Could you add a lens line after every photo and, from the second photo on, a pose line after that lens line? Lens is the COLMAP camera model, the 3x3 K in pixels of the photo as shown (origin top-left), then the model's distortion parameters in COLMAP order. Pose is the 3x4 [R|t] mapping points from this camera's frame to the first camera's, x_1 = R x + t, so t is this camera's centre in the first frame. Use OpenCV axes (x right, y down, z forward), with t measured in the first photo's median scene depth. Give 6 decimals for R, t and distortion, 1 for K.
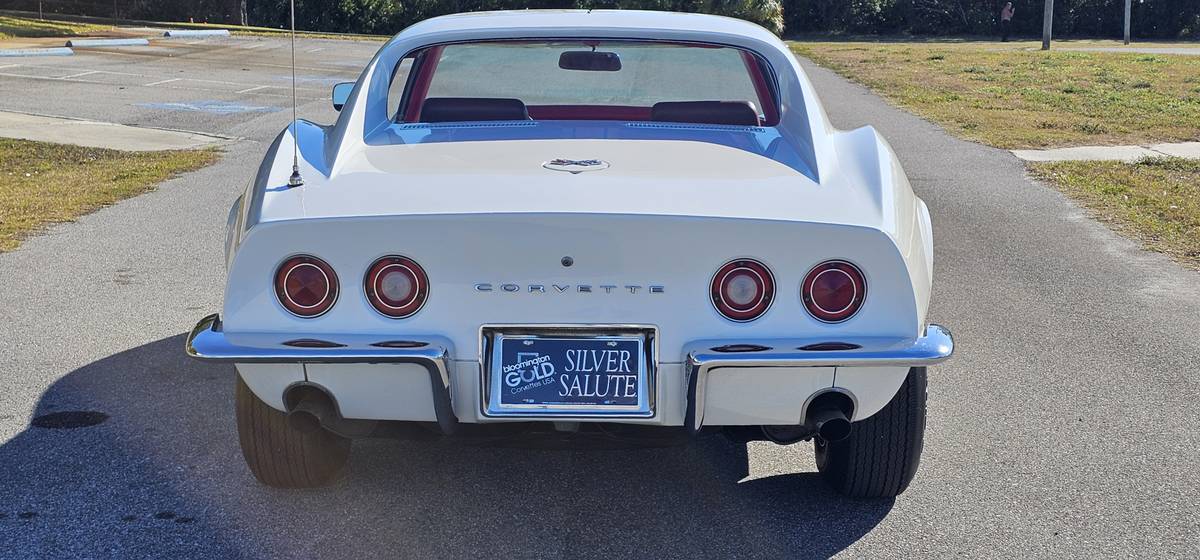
lens RADIAL K [[1626.5, 0, 580.9], [0, 1626.5, 279.9], [0, 0, 1]] dist [0.109658, -0.035070]
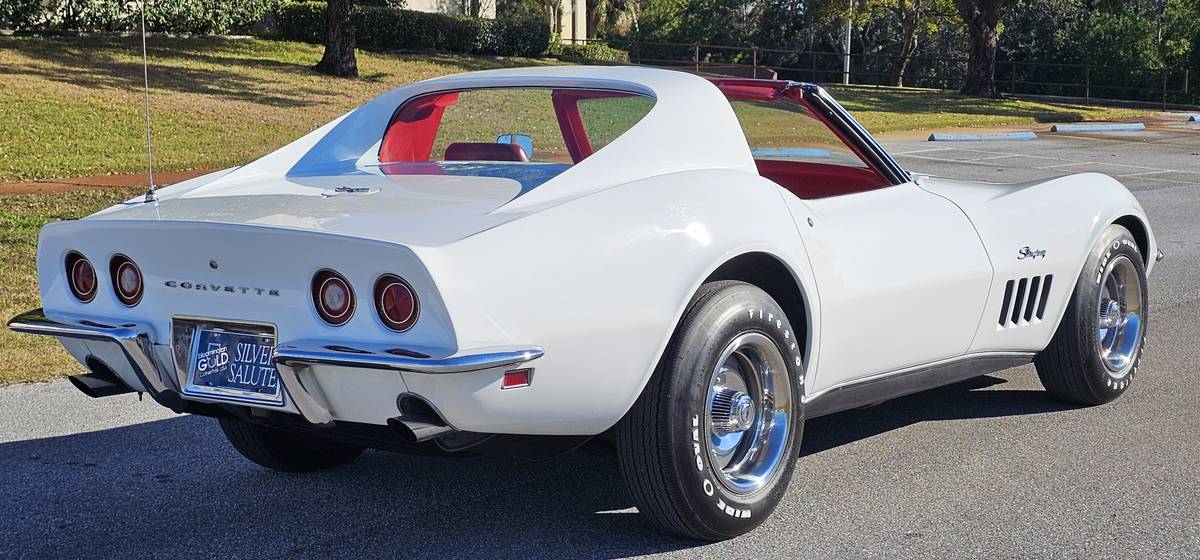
lens RADIAL K [[1626.5, 0, 580.9], [0, 1626.5, 279.9], [0, 0, 1]] dist [0.109658, -0.035070]
pose [[0.816959, 0.040460, -0.575274, 0.811021], [-0.070888, 0.997016, -0.030547, 0.015343], [0.572322, 0.065736, 0.817390, 0.168329]]
